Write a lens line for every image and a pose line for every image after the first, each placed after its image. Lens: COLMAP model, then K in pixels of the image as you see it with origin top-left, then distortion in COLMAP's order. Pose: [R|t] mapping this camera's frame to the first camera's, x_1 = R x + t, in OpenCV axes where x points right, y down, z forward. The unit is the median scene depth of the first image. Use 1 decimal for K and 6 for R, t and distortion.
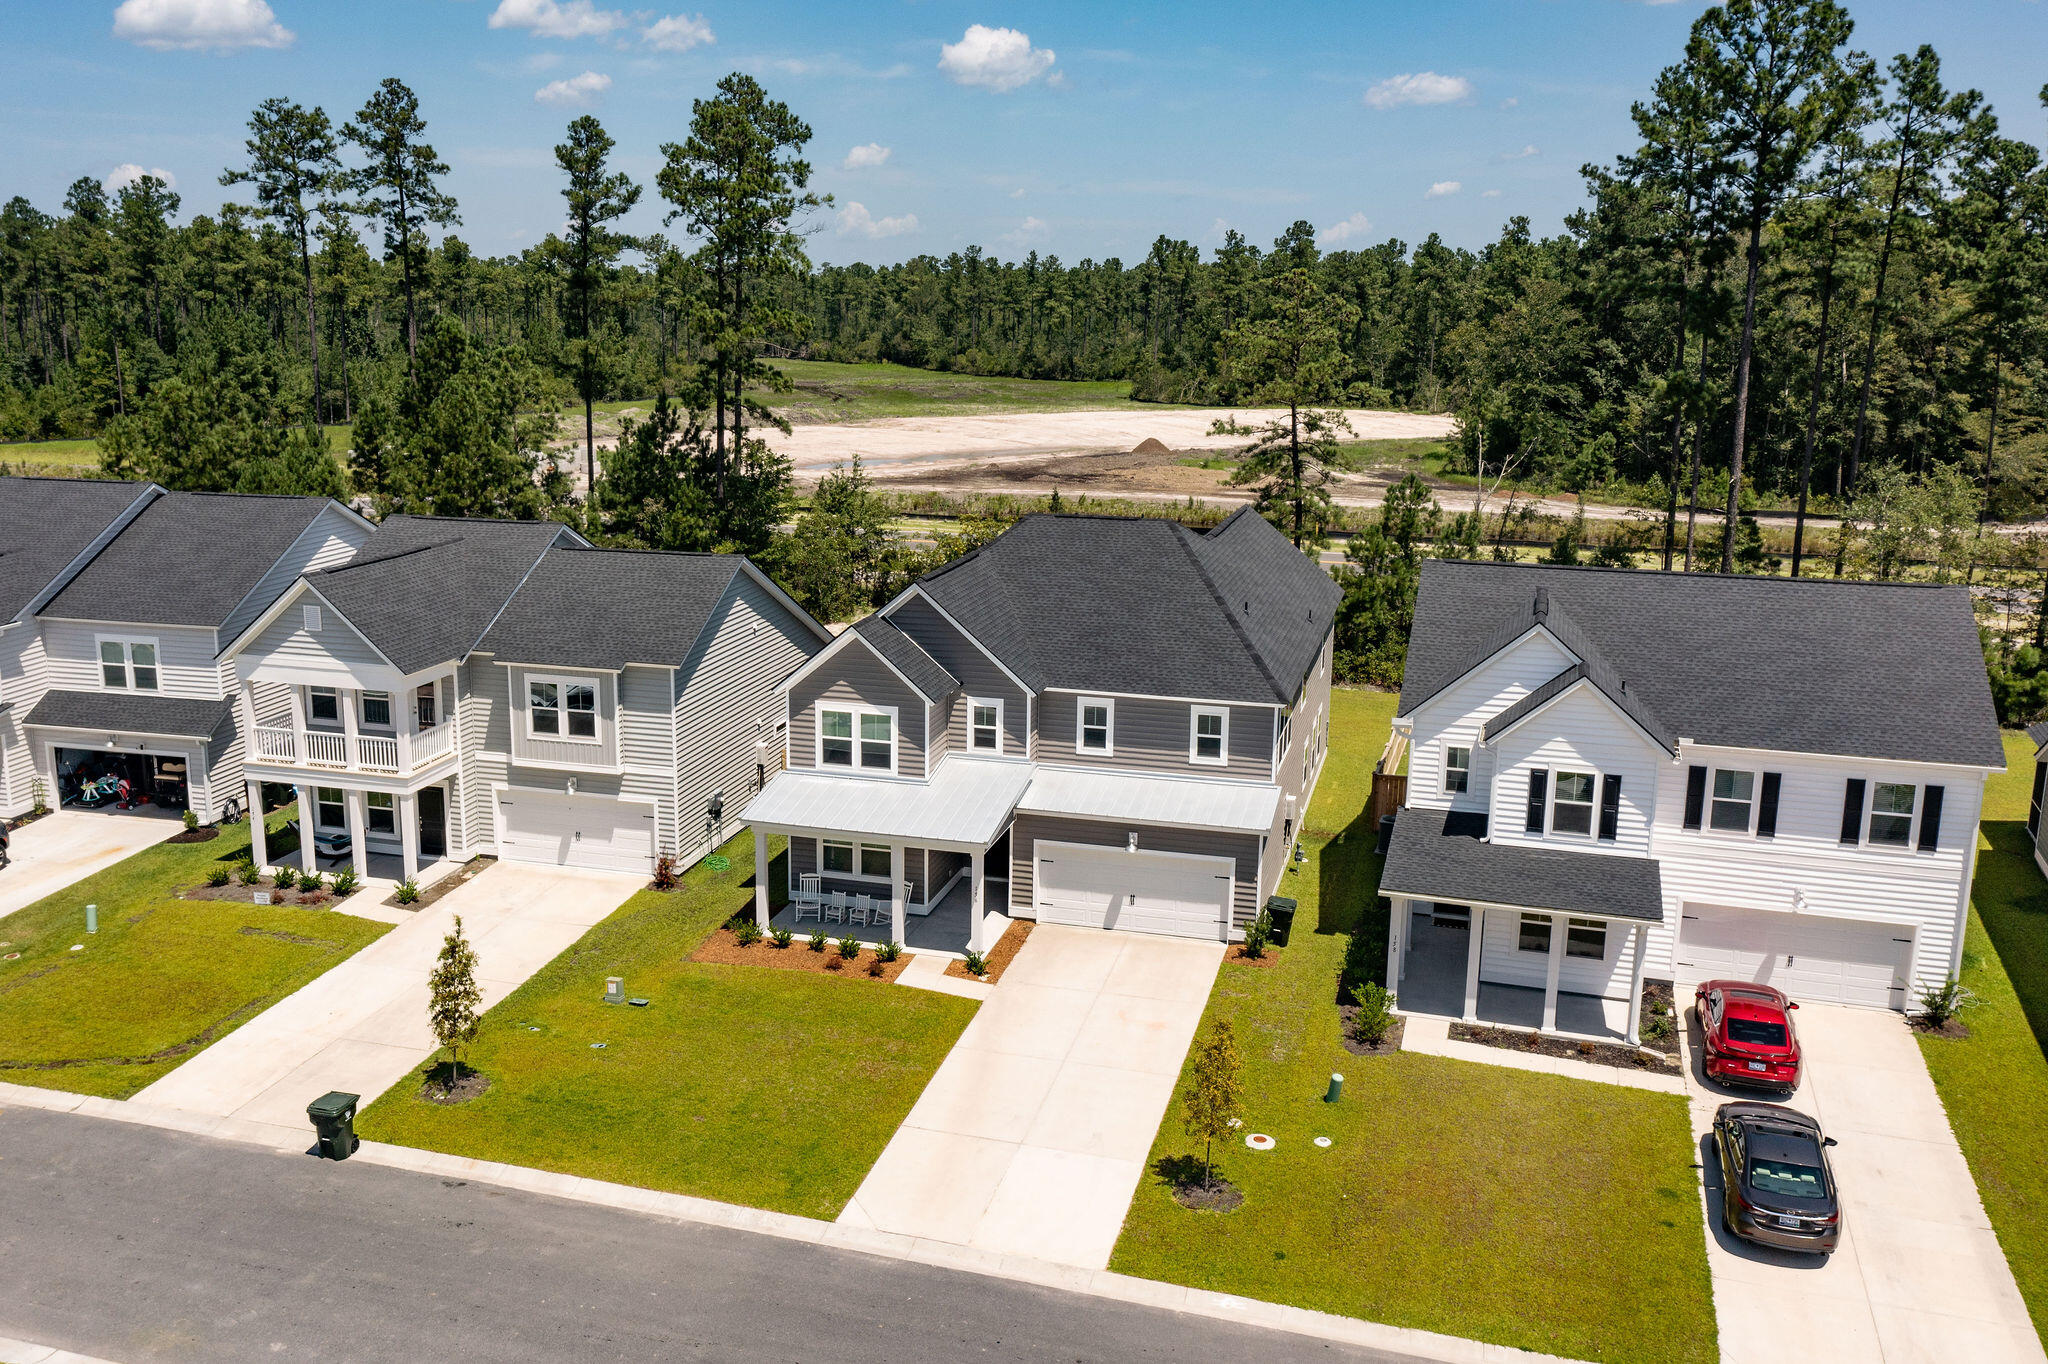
lens RADIAL K [[1754.1, 0, 1018.6], [0, 1754.1, 679.3], [0, 0, 1]] dist [0.004743, -0.004656]
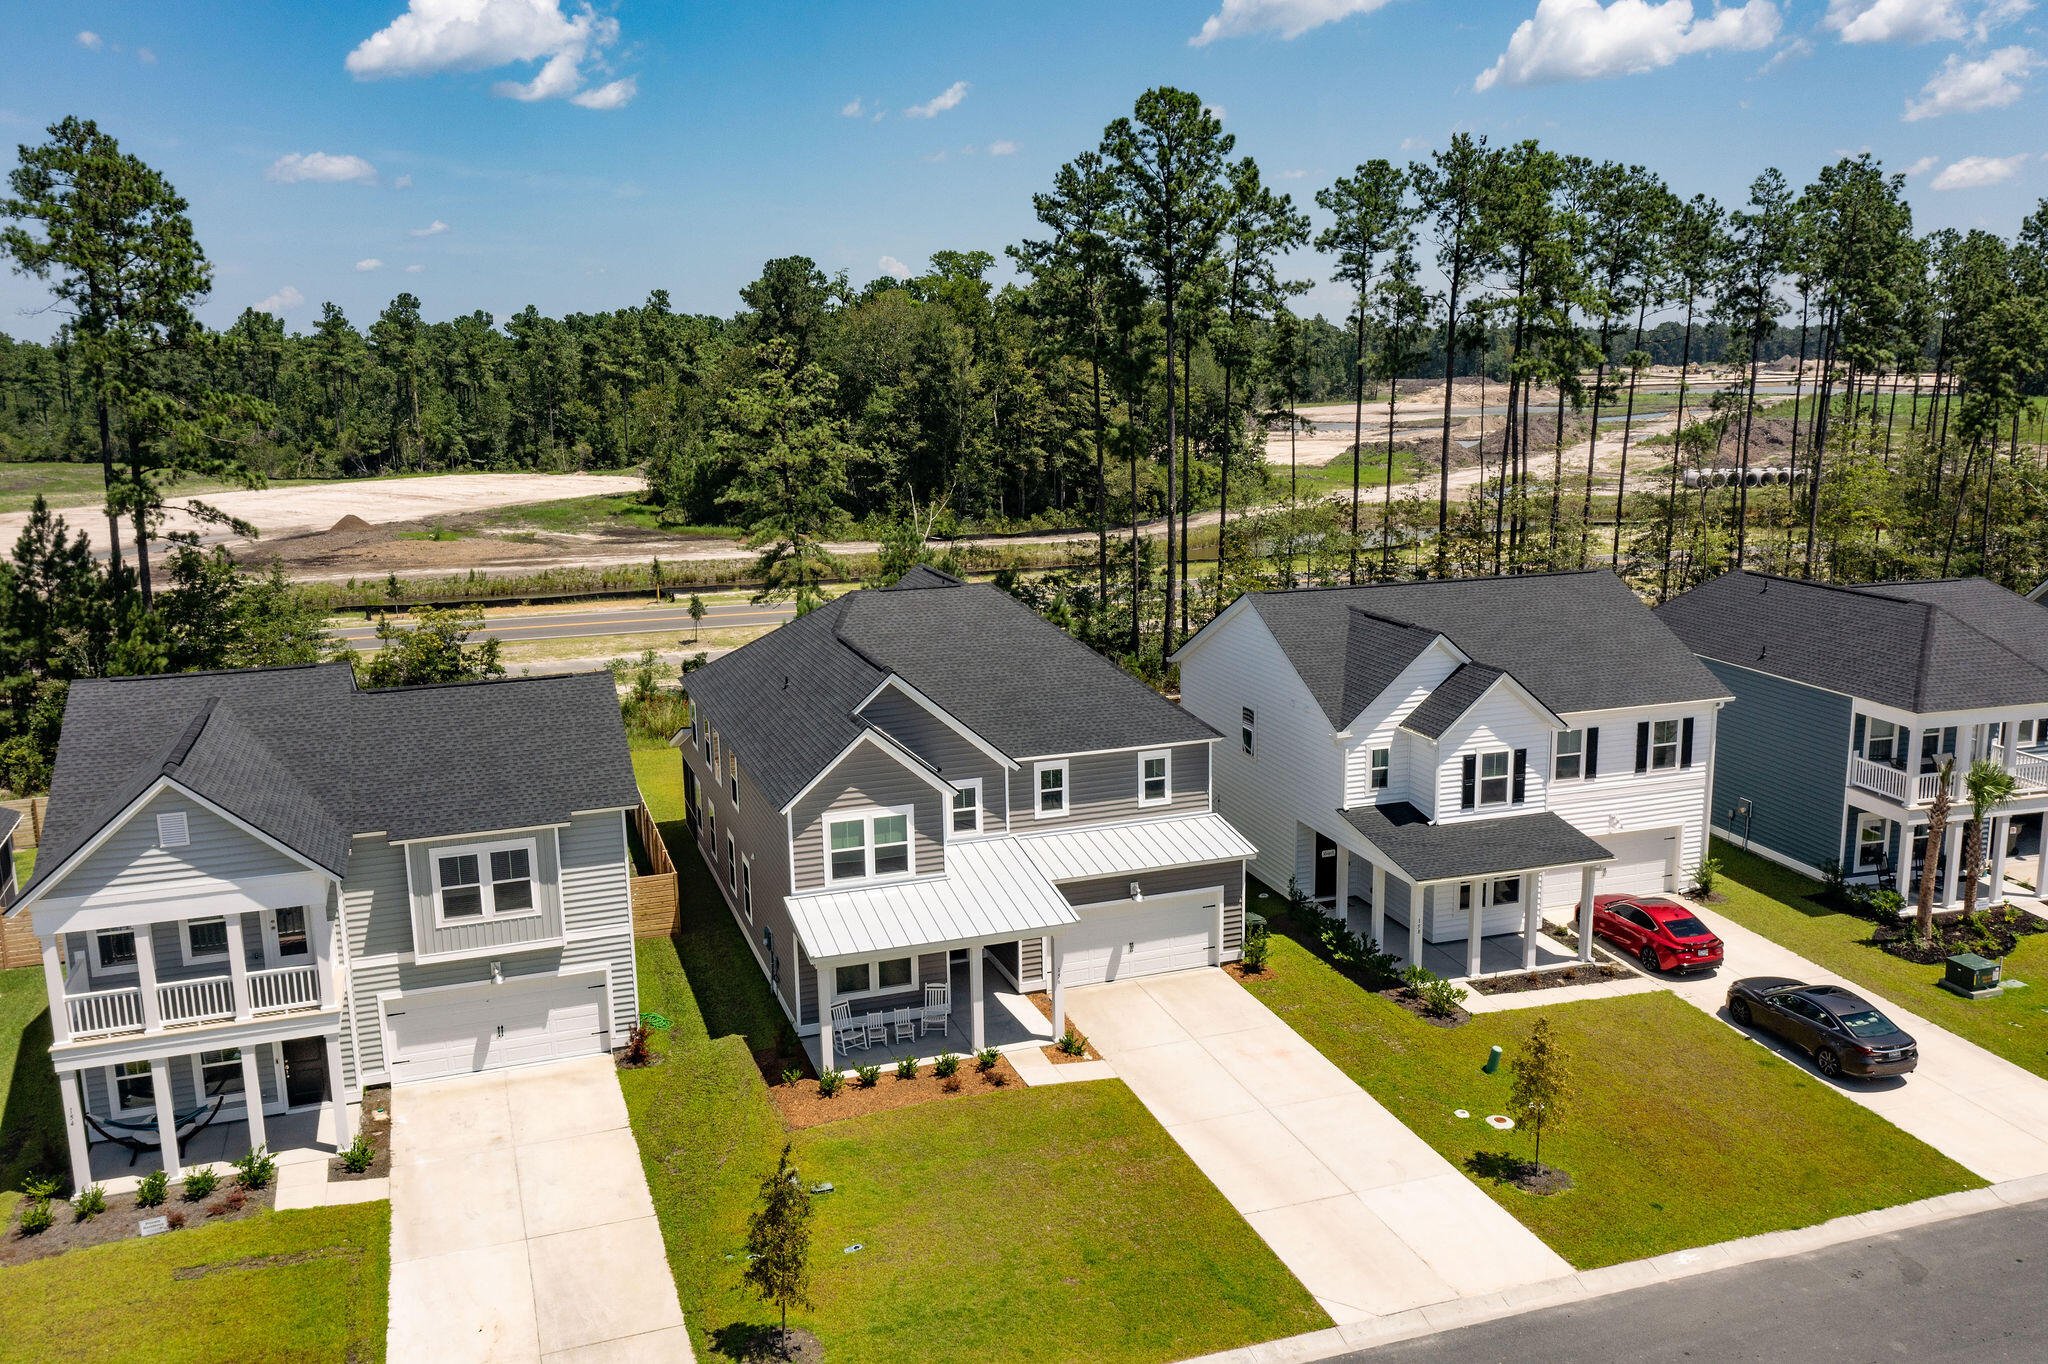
lens RADIAL K [[1588.2, 0, 1025.5], [0, 1588.2, 678.6], [0, 0, 1]] dist [-0.005875, 0.007756]
pose [[0.812334, -0.134907, 0.567375, -0.488967], [0.144903, 0.989058, 0.027709, -0.065065], [-0.564905, 0.059705, 0.822993, 0.251691]]
